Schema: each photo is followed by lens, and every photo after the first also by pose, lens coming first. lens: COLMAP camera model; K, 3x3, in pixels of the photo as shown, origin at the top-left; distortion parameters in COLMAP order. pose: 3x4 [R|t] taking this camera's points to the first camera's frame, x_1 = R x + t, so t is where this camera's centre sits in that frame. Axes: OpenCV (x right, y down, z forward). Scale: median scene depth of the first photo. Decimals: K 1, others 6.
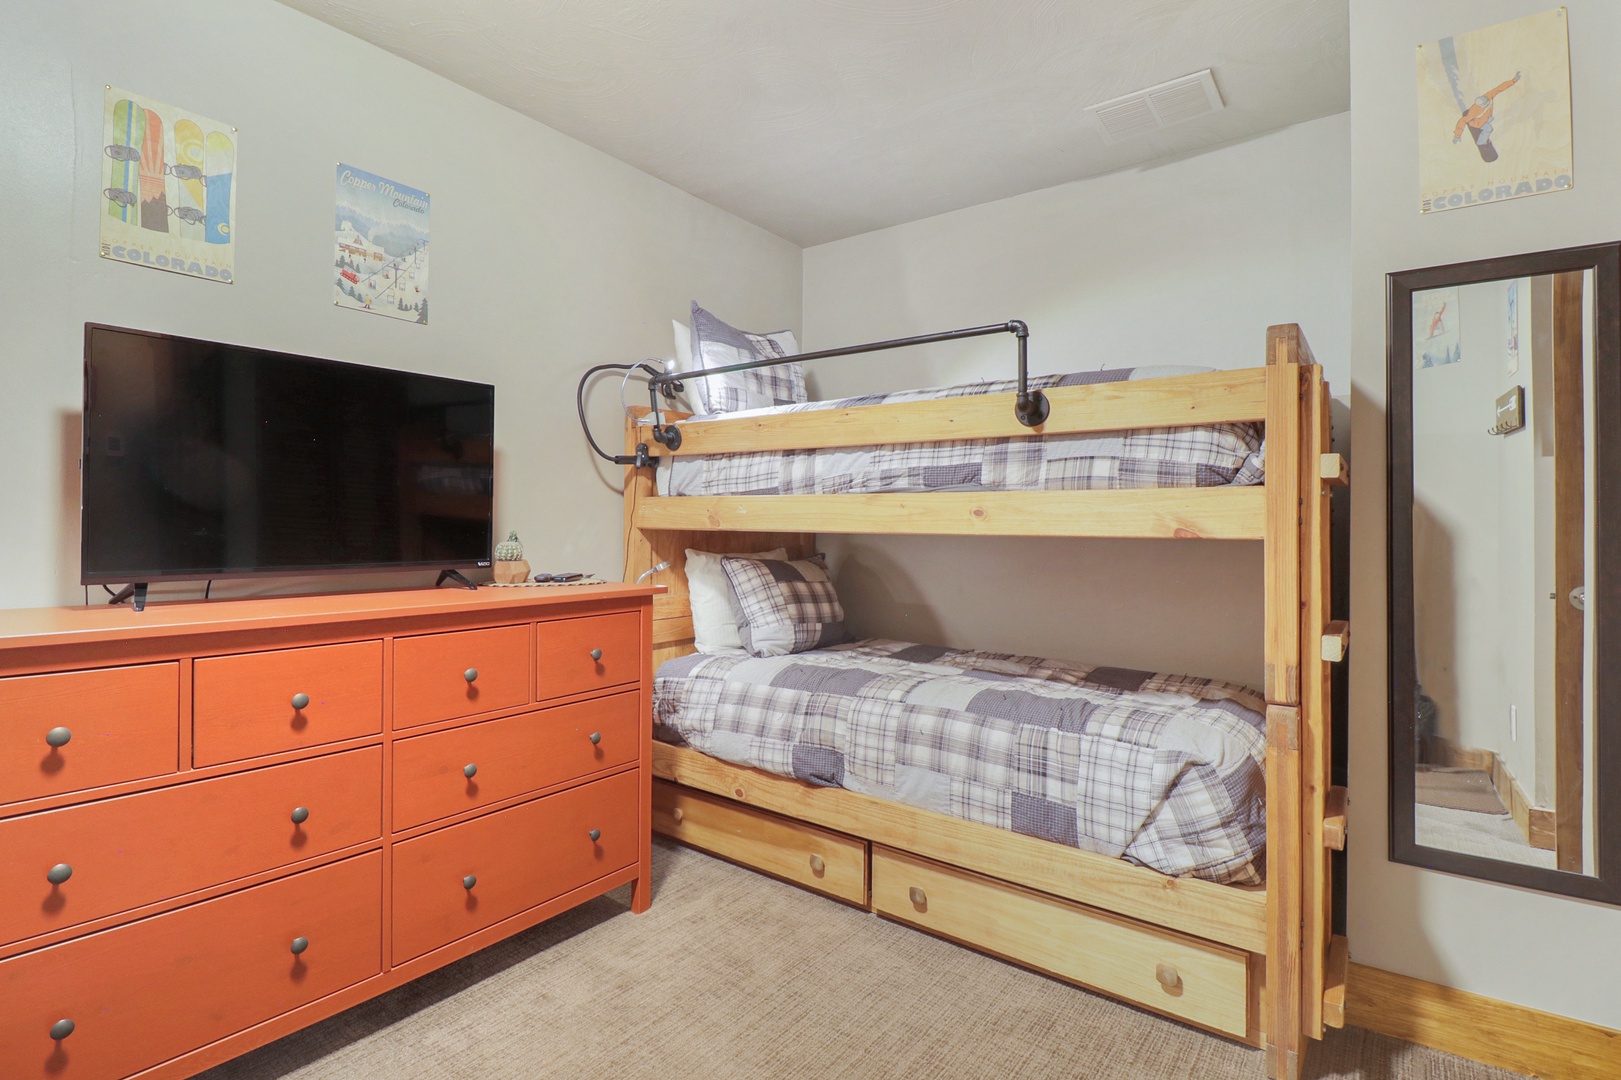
lens RADIAL K [[783.9, 0, 806.1], [0, 783.9, 526.4], [0, 0, 1]] dist [0.002728, -0.016607]
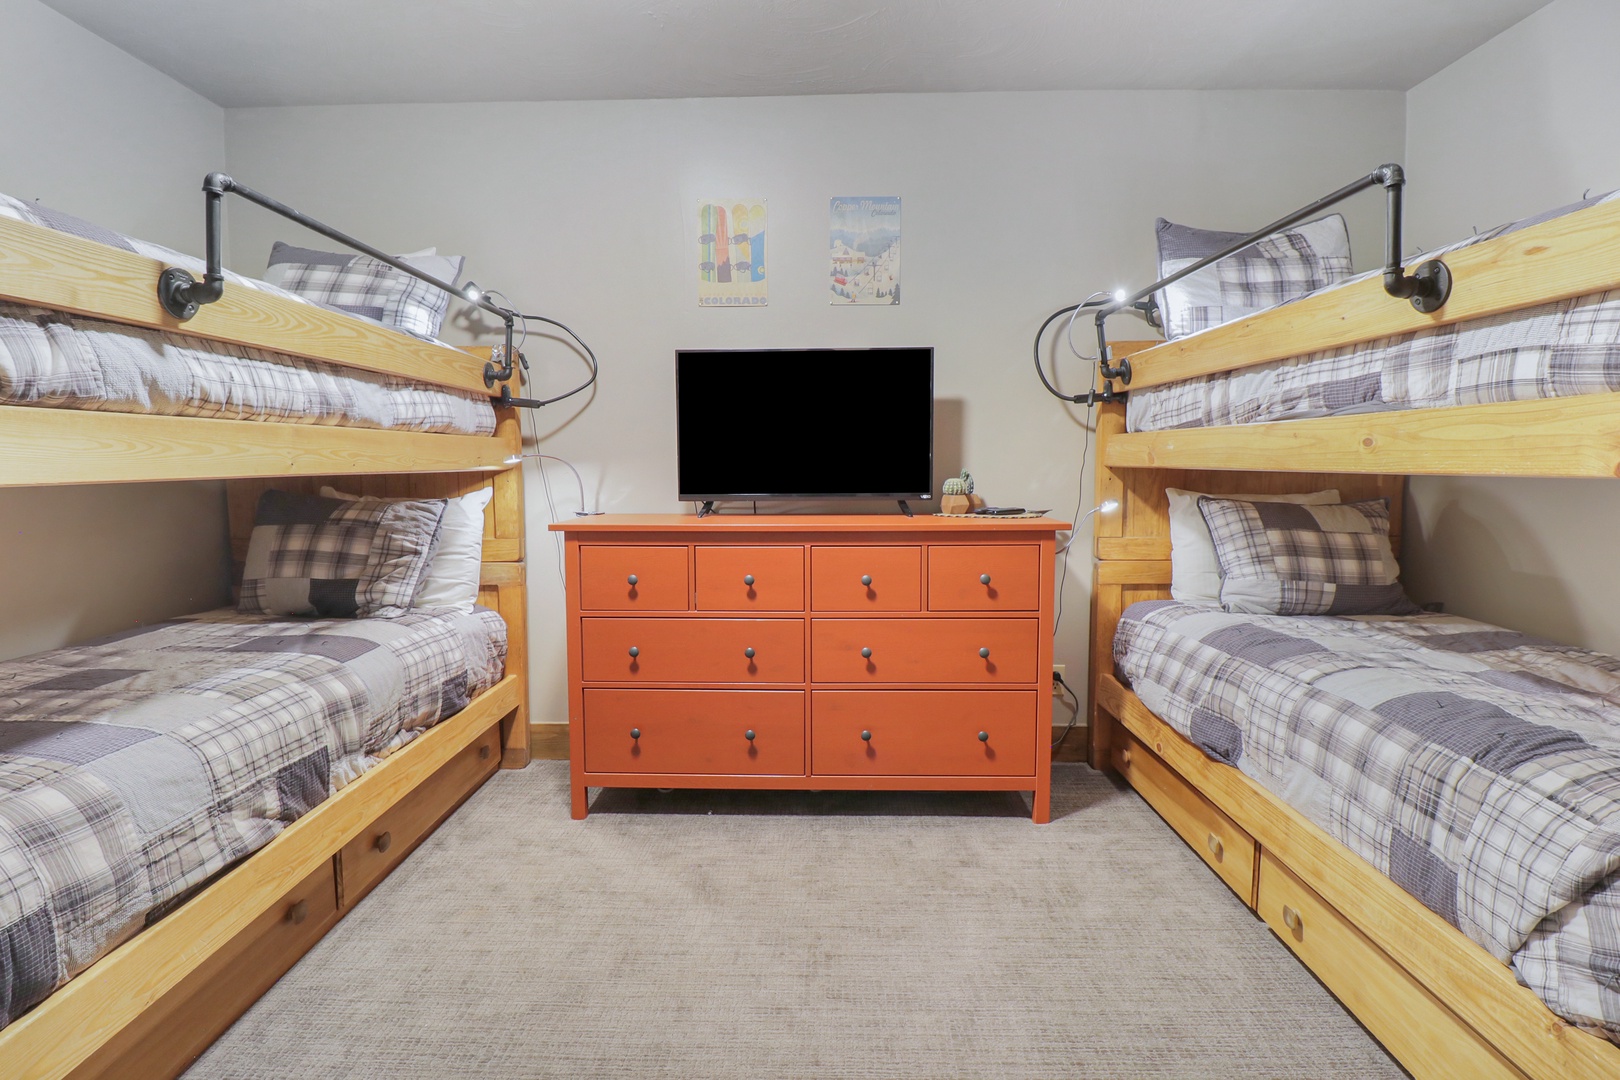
lens RADIAL K [[783.5, 0, 805.6], [0, 783.5, 526.4], [0, 0, 1]] dist [0.002728, -0.016607]
pose [[0.579485, 0.054724, -0.813144, 0.488729], [0.008323, 0.997294, 0.073048, 0.003371], [0.814941, -0.049098, 0.577461, 0.144679]]
